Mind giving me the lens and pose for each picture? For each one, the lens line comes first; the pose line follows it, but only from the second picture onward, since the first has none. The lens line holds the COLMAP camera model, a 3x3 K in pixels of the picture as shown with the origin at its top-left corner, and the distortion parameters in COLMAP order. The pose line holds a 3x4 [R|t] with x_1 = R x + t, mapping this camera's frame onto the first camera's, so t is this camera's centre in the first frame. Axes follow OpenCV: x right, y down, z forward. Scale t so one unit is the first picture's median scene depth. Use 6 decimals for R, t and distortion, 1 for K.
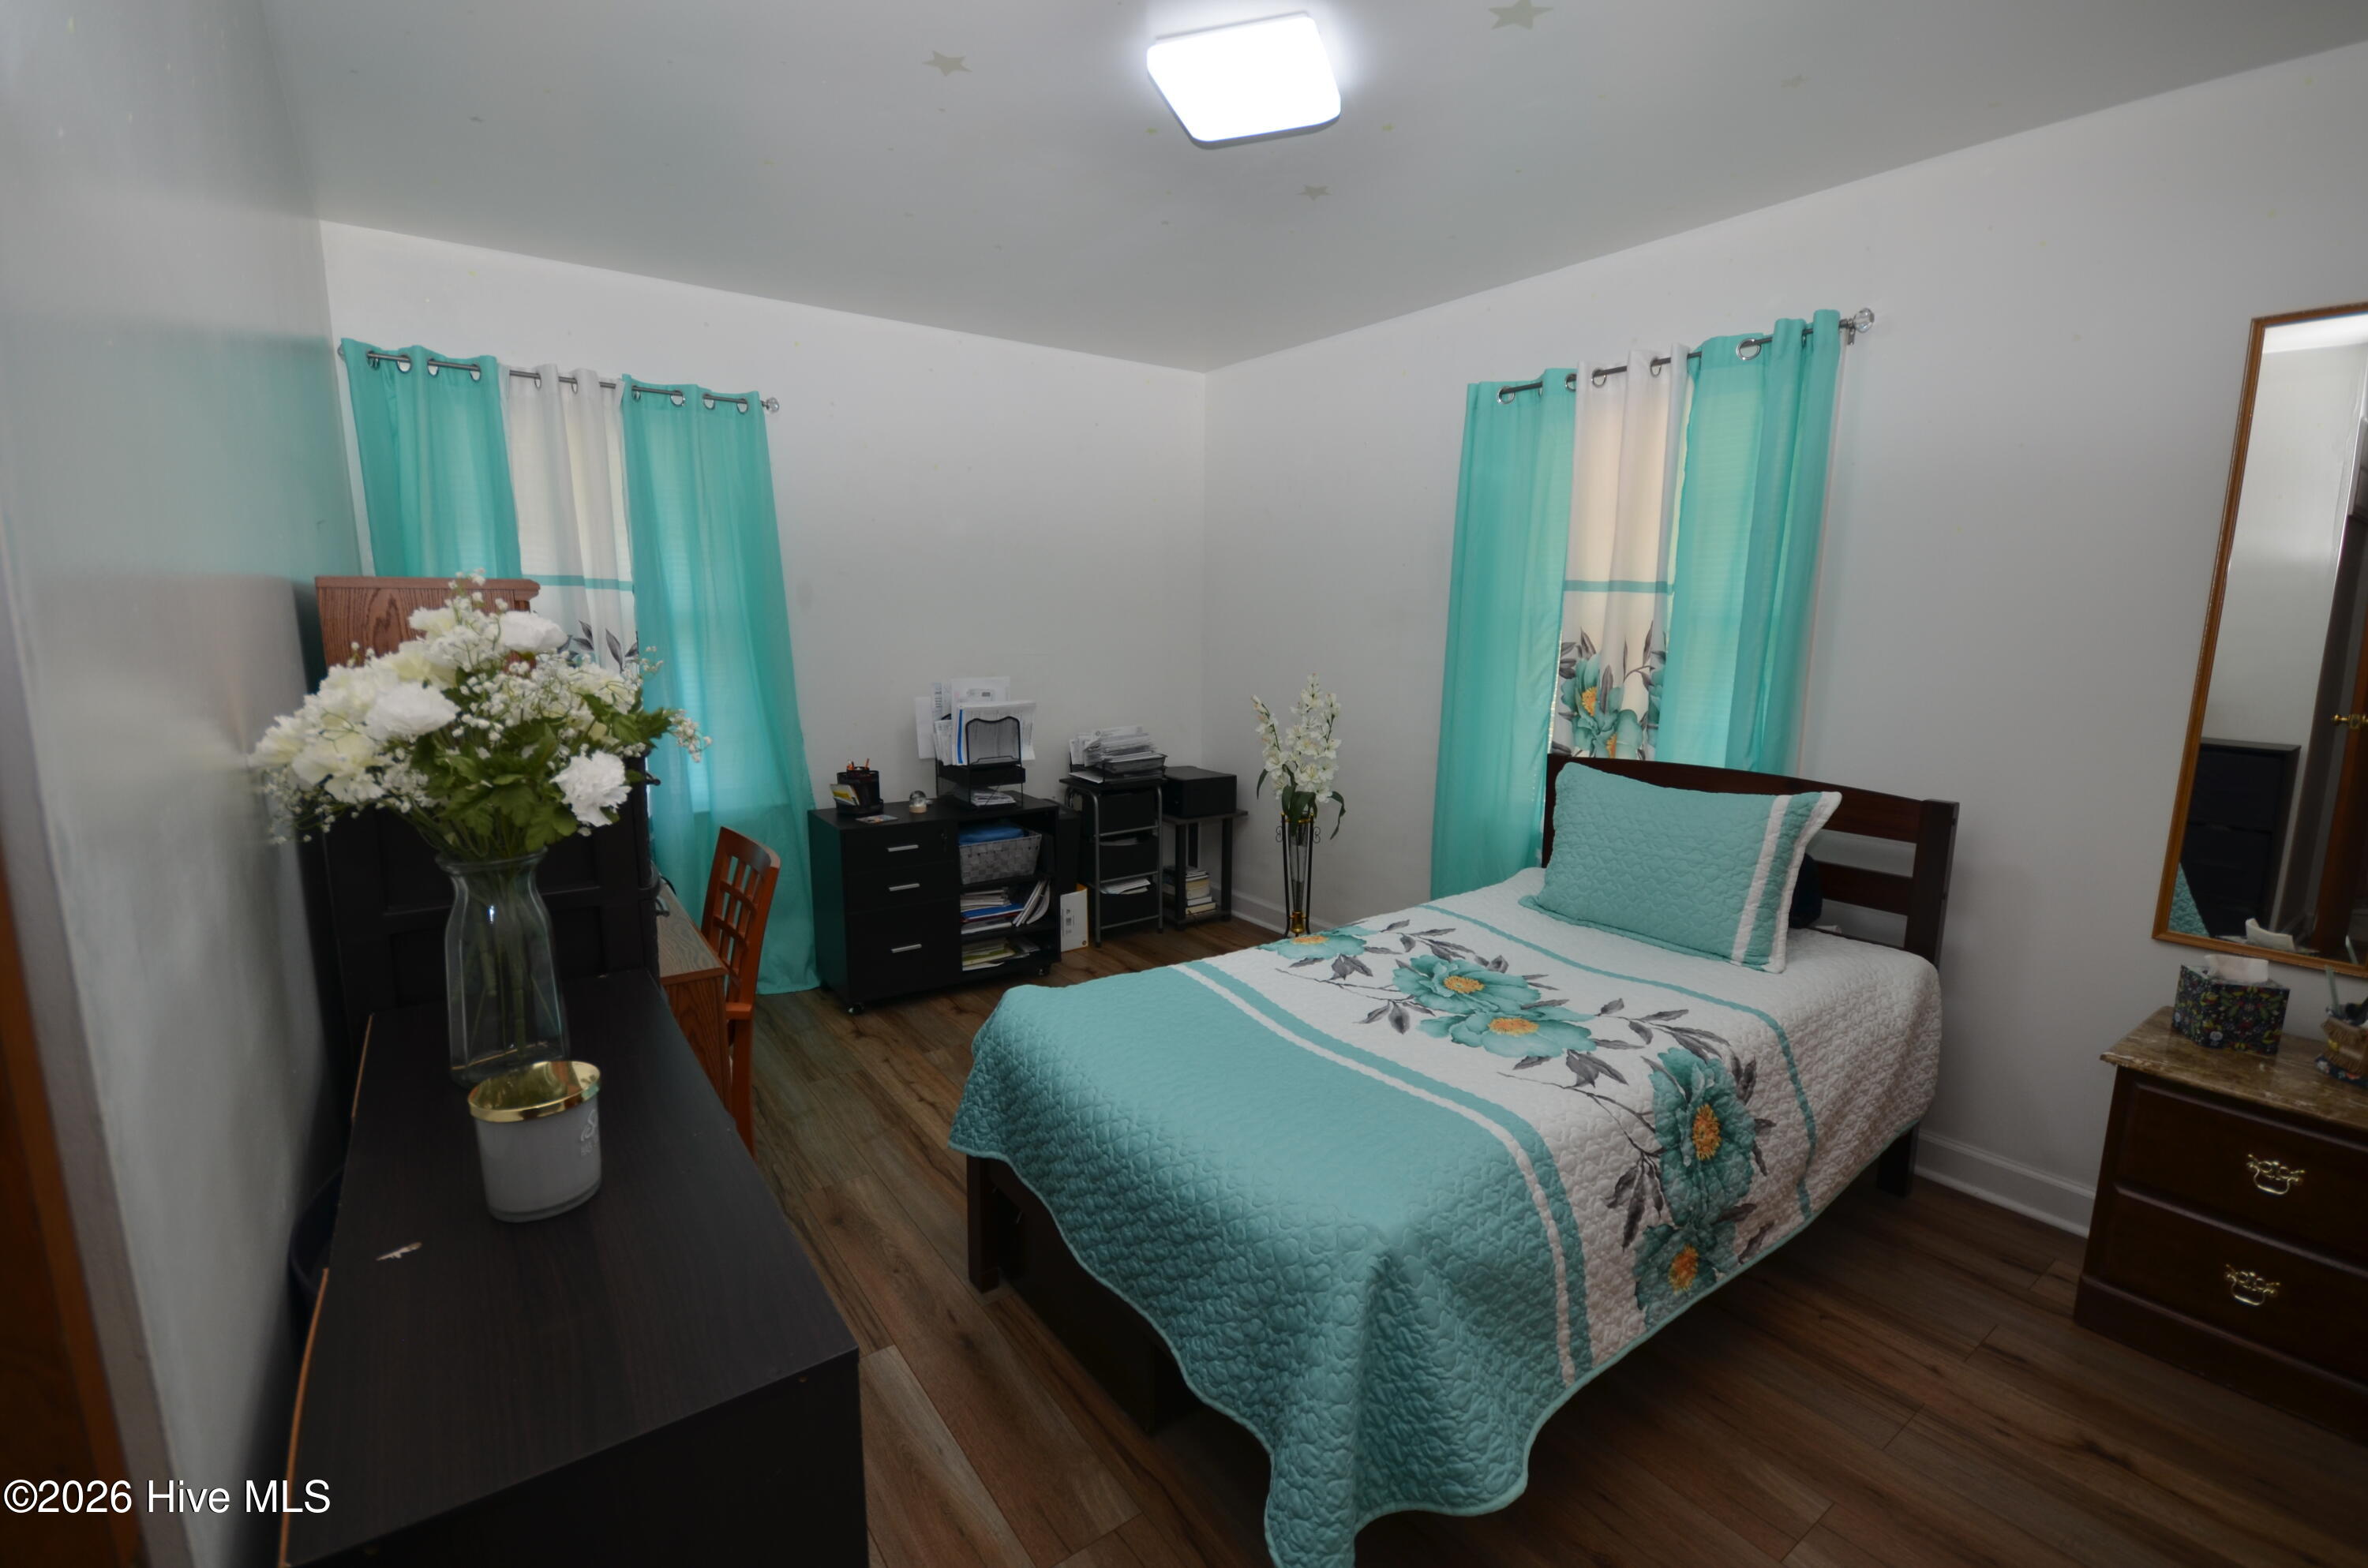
lens RADIAL K [[1035.1, 0, 1191.6], [0, 1035.1, 781.6], [0, 0, 1]] dist [0.004442, -0.009381]
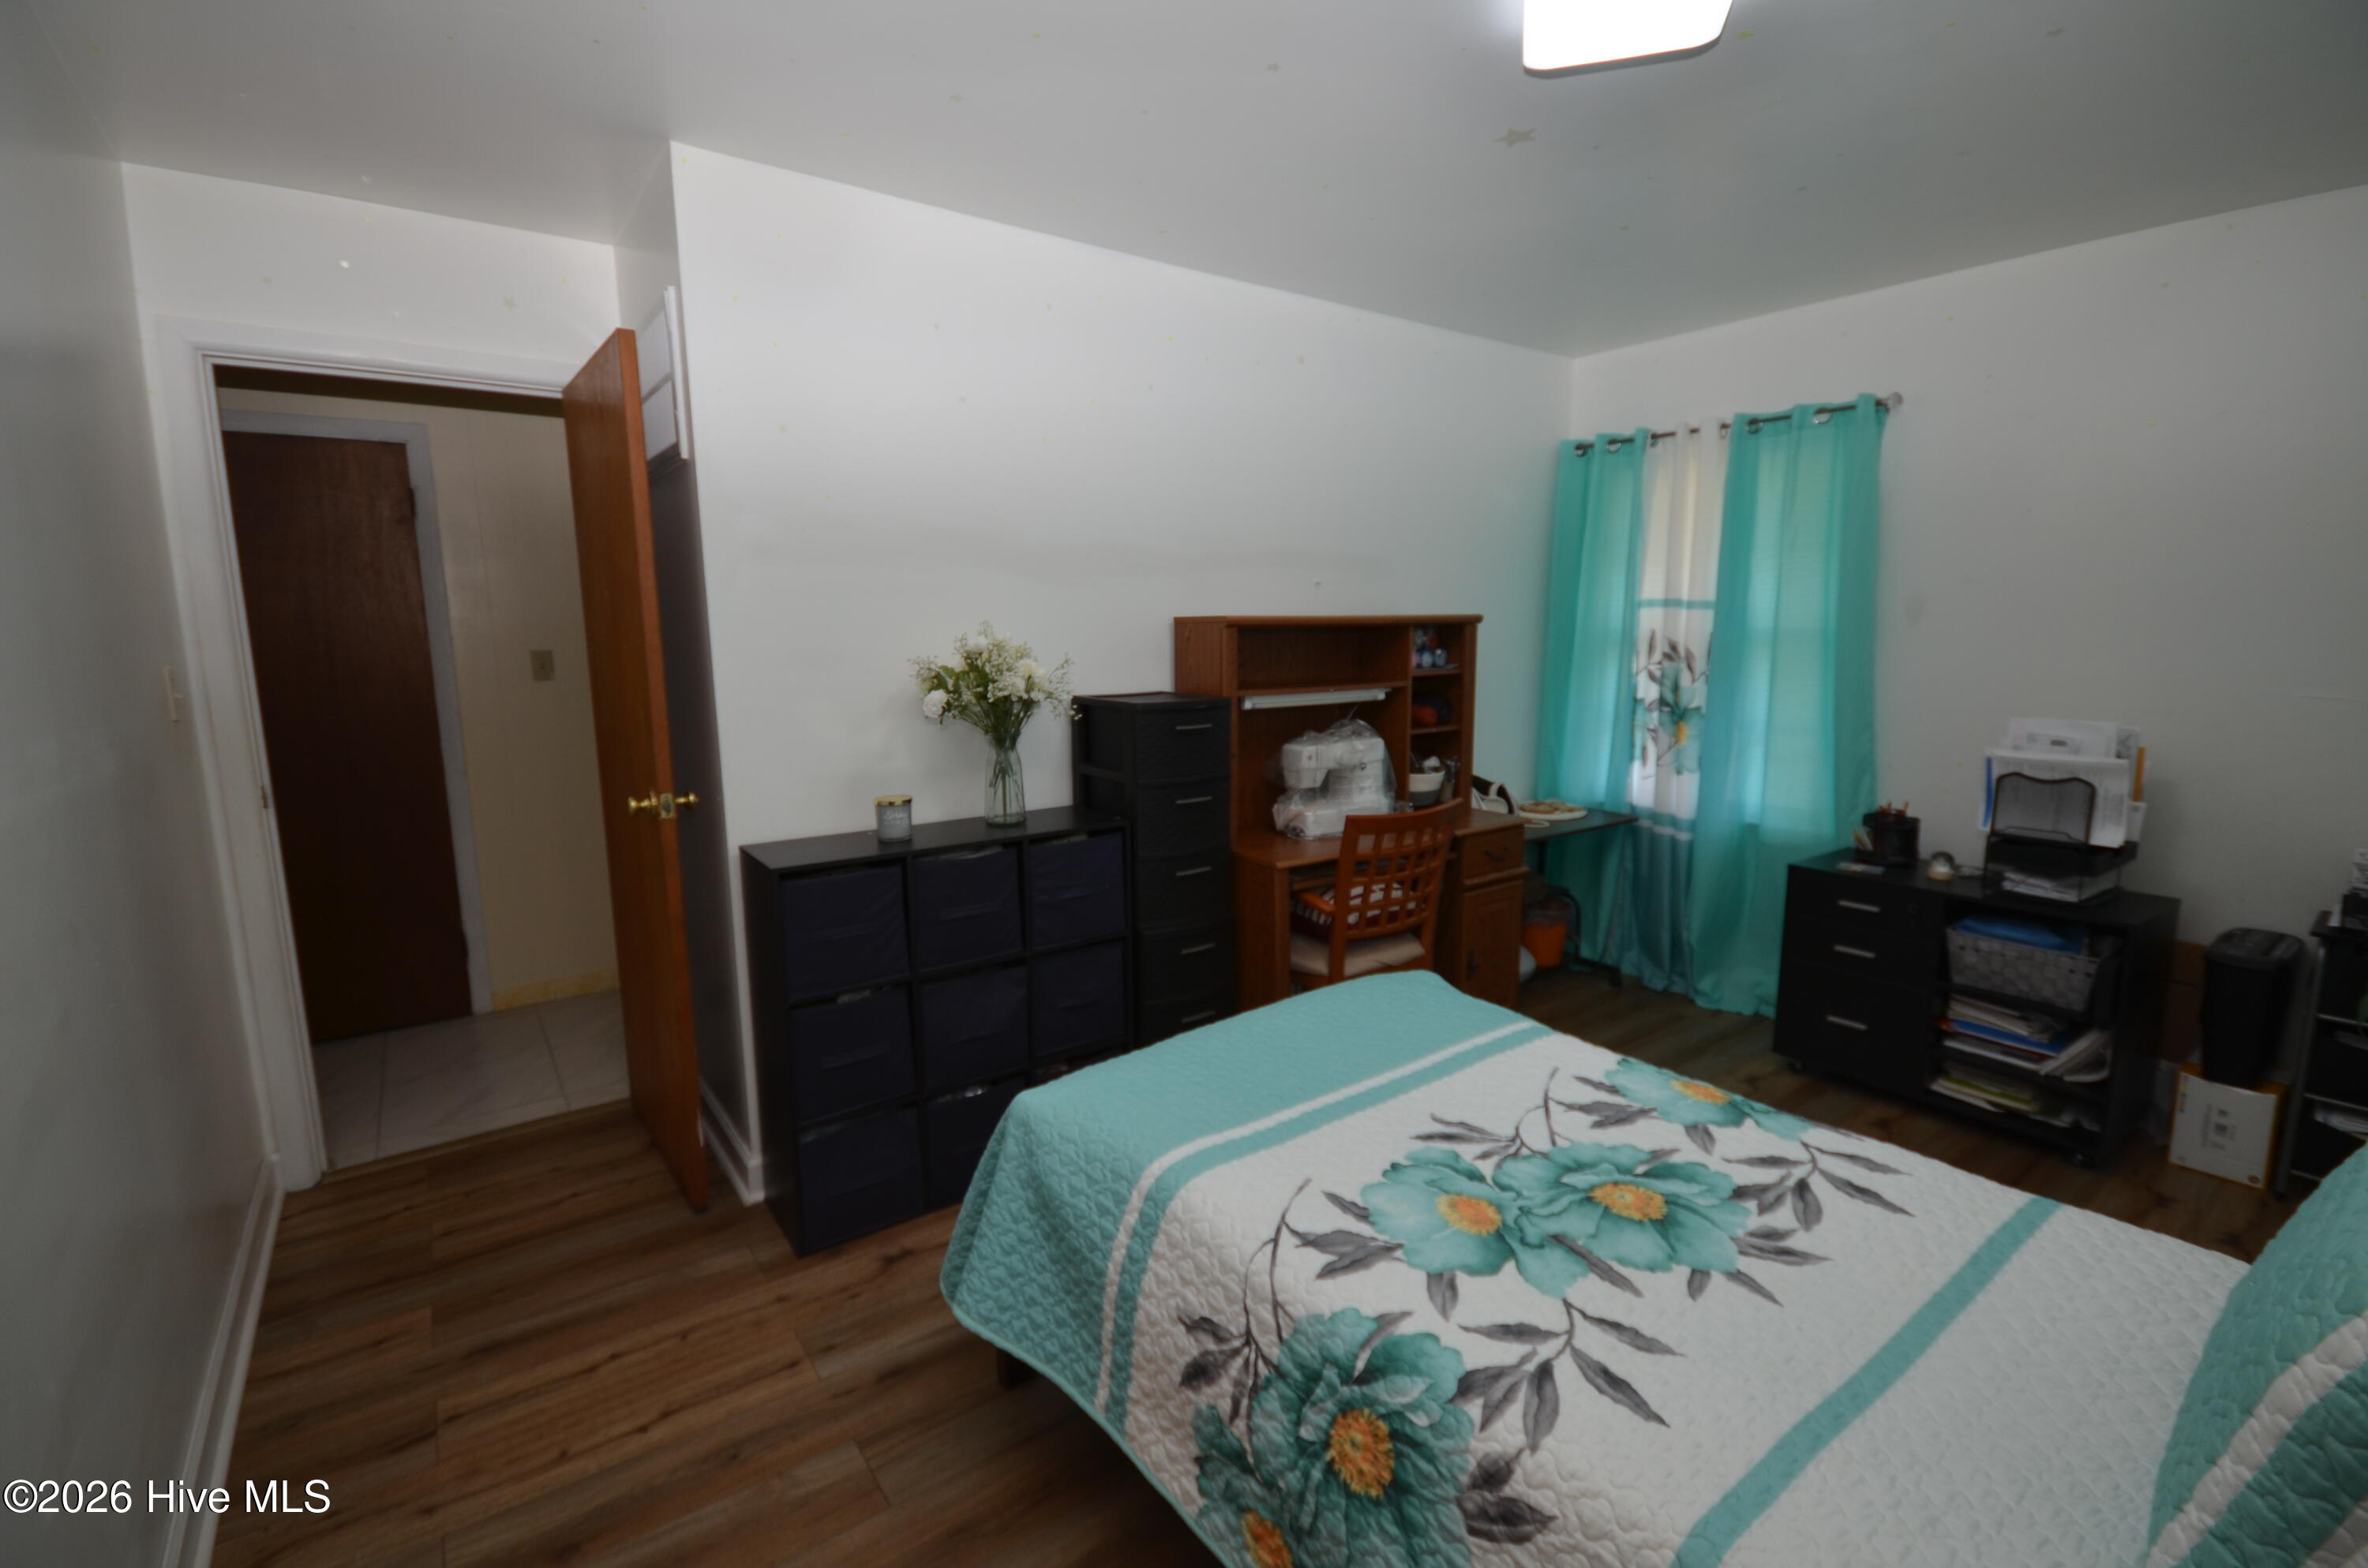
lens RADIAL K [[1035.1, 0, 1187.5], [0, 1035.1, 790.1], [0, 0, 1]] dist [0.004442, -0.009381]
pose [[0.007127, 0.151407, -0.988446, 0.795044], [-0.154836, 0.976717, 0.148494, -0.101968], [0.987915, 0.151989, 0.030404, 0.608203]]
